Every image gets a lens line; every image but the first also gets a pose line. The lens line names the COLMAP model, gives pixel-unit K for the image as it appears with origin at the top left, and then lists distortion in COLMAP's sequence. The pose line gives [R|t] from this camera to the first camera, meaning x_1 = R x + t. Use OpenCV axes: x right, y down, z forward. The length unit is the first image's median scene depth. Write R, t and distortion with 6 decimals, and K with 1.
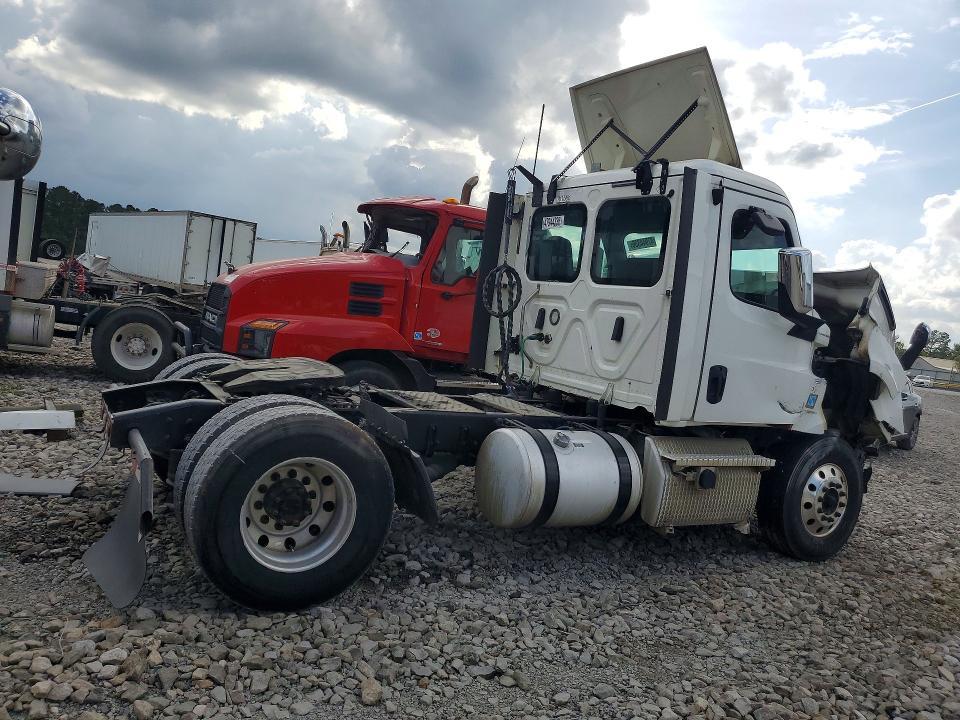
lens RADIAL K [[750.8, 0, 479.5], [0, 750.8, 361.5], [0, 0, 1]] dist [0.042814, 0.016124]
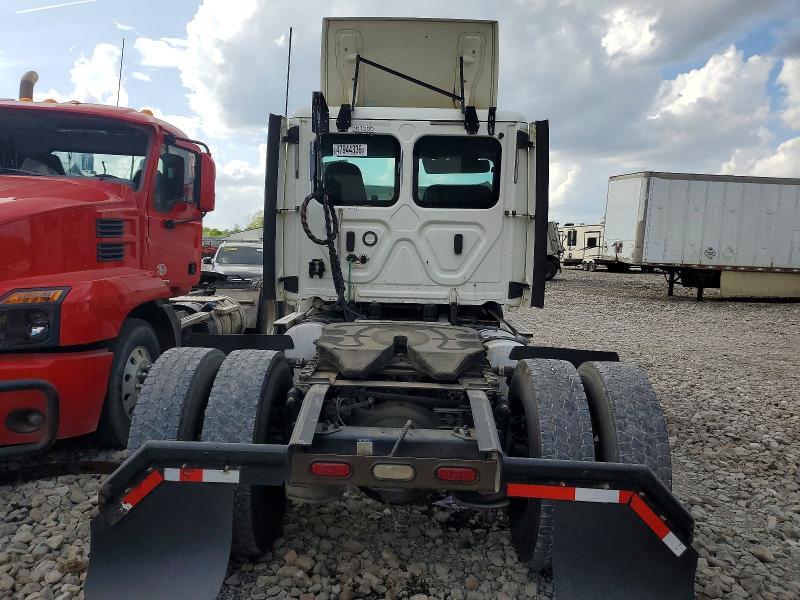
lens RADIAL K [[625.7, 0, 404.0], [0, 625.7, 300.9], [0, 0, 1]] dist [0.042814, 0.016124]
pose [[0.532223, -0.186260, 0.825861, -0.696550], [0.104466, 0.982492, 0.154263, -0.114008], [-0.840134, 0.004172, 0.542363, 0.496269]]
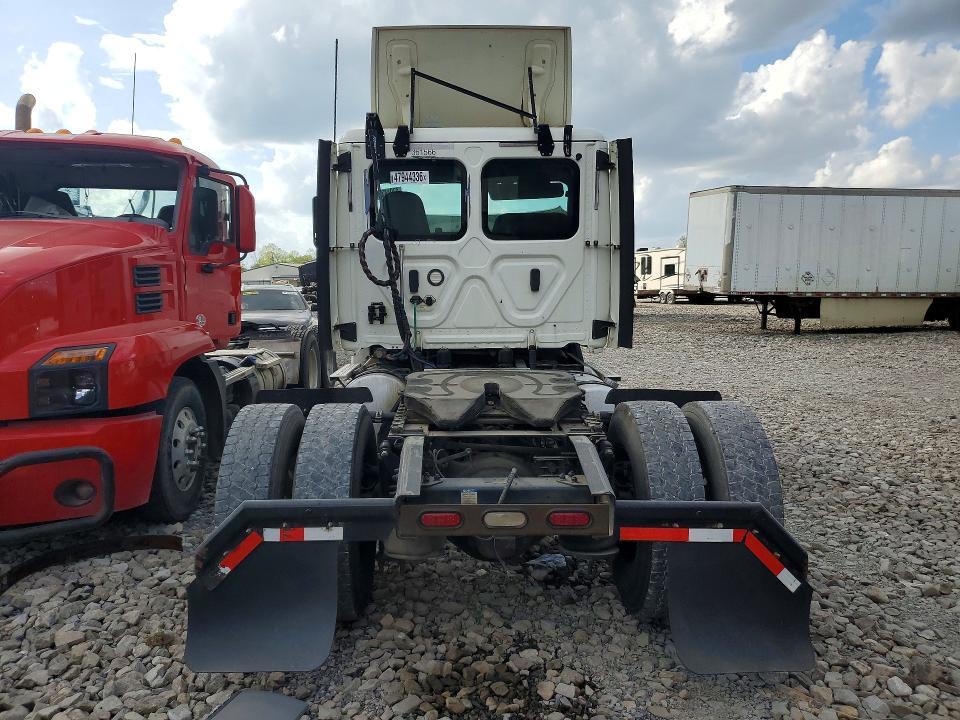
lens RADIAL K [[750.8, 0, 476.9], [0, 750.8, 363.0], [0, 0, 1]] dist [0.042814, 0.016124]
pose [[0.490921, -0.223606, 0.842020, -0.776337], [0.135494, 0.974337, 0.179748, -0.128060], [-0.860603, 0.025846, 0.508620, 0.494592]]
